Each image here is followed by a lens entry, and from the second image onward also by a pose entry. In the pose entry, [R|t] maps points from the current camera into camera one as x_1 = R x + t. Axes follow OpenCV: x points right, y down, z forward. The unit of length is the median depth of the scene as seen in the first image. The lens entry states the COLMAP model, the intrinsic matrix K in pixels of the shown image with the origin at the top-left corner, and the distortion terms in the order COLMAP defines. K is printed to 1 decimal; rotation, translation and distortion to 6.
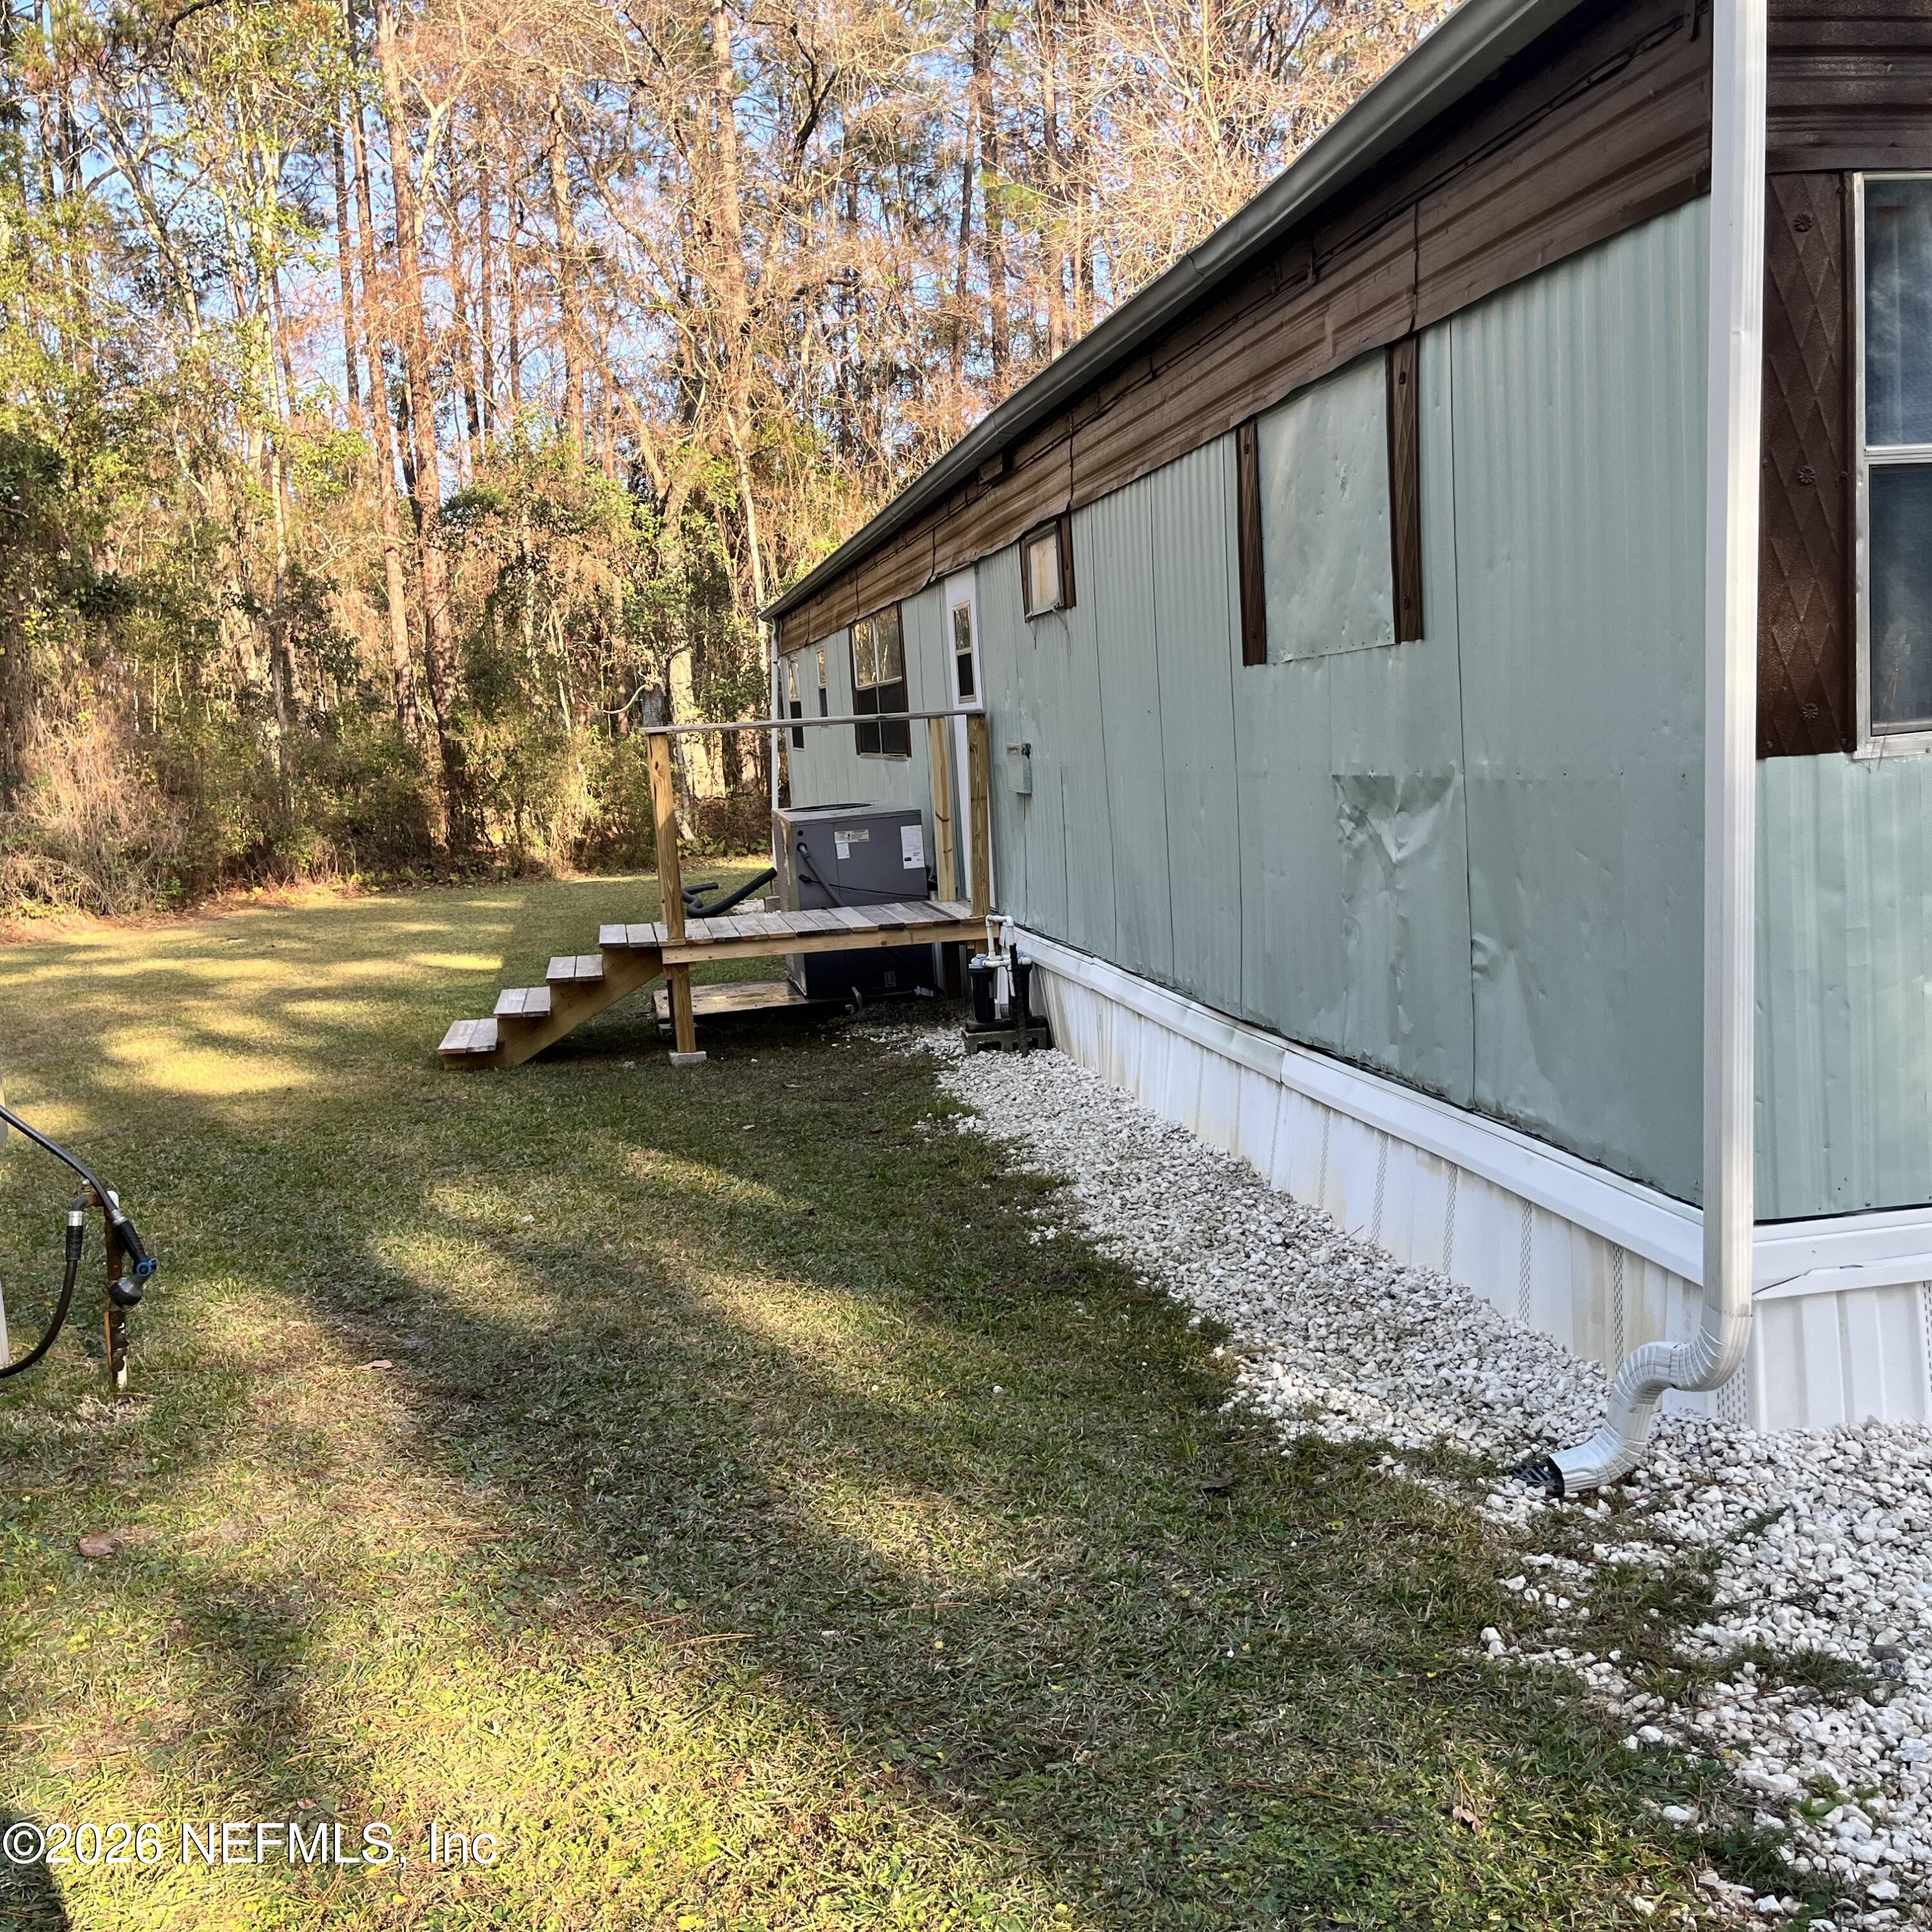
lens RADIAL K [[1993.2, 0, 972.4], [0, 1993.2, 1002.9], [0, 0, 1]] dist [0.074389, -0.077741]
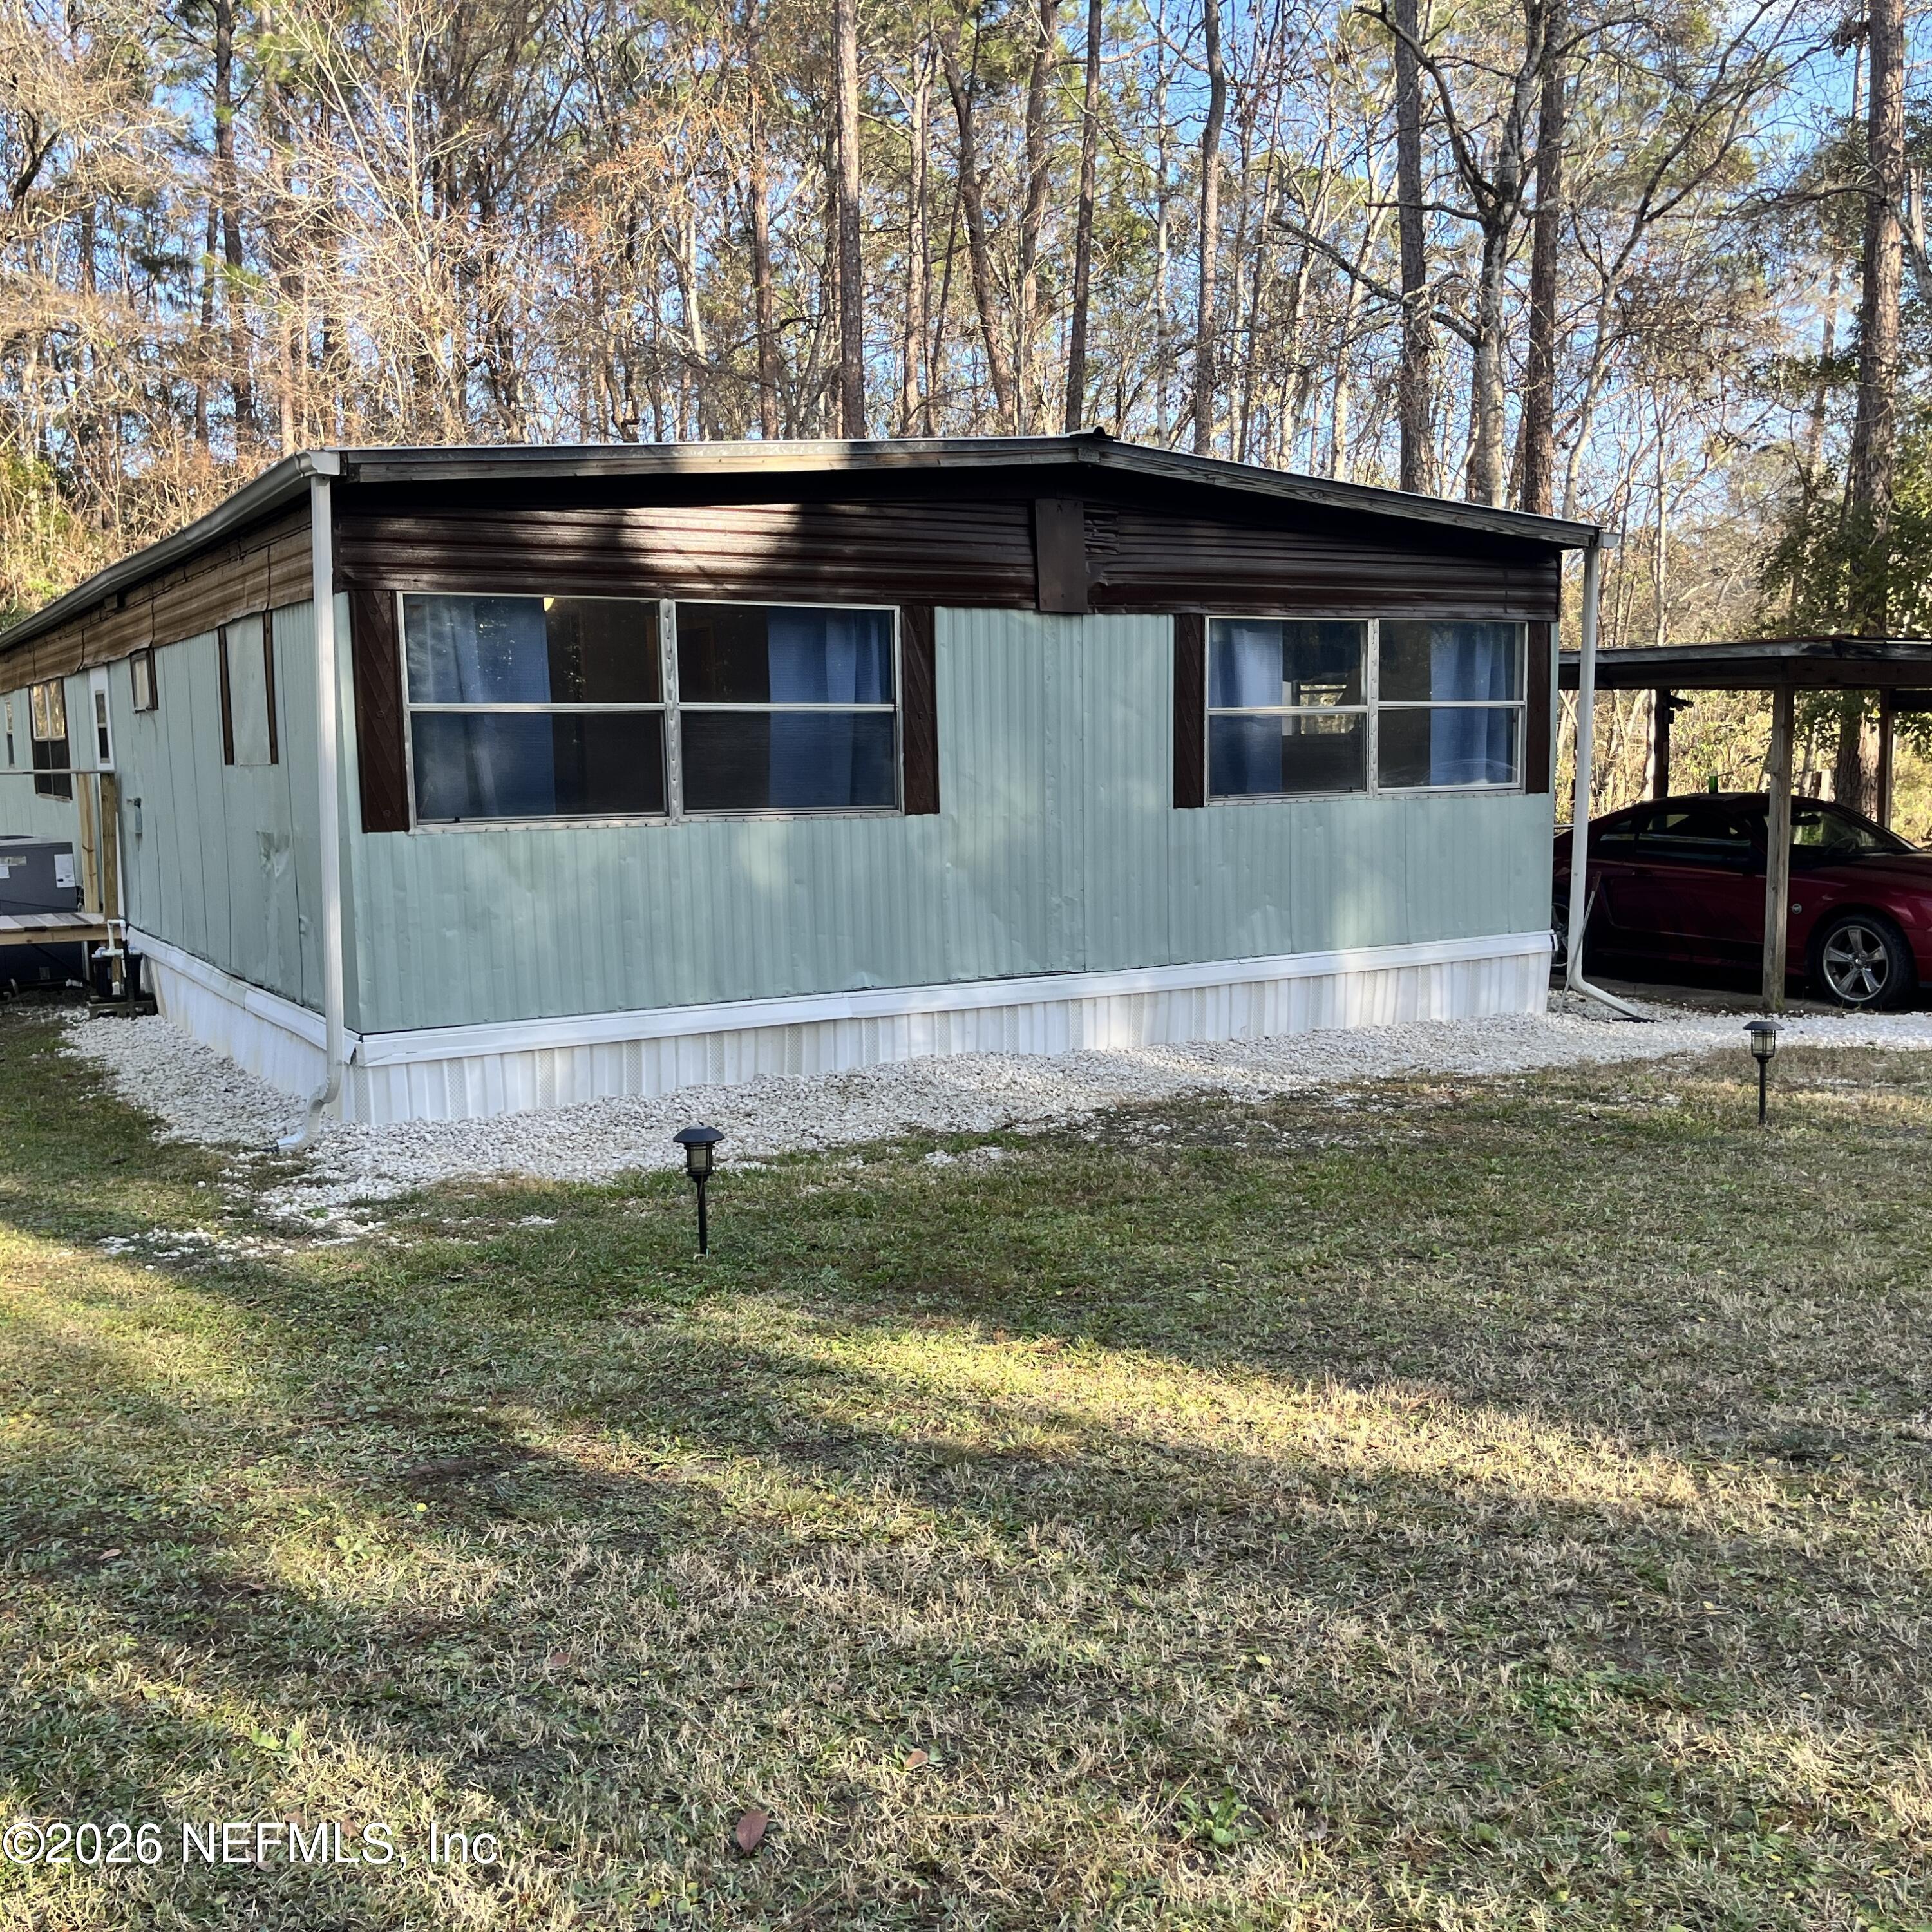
lens RADIAL K [[1926.7, 0, 966.7], [0, 1926.7, 967.0], [0, 0, 1]] dist [0.002523, -0.007268]
pose [[0.933595, 0.000697, 0.358330, 0.086426], [0.012040, 0.999373, -0.033311, 0.041478], [-0.358129, 0.035413, 0.933000, -0.473208]]
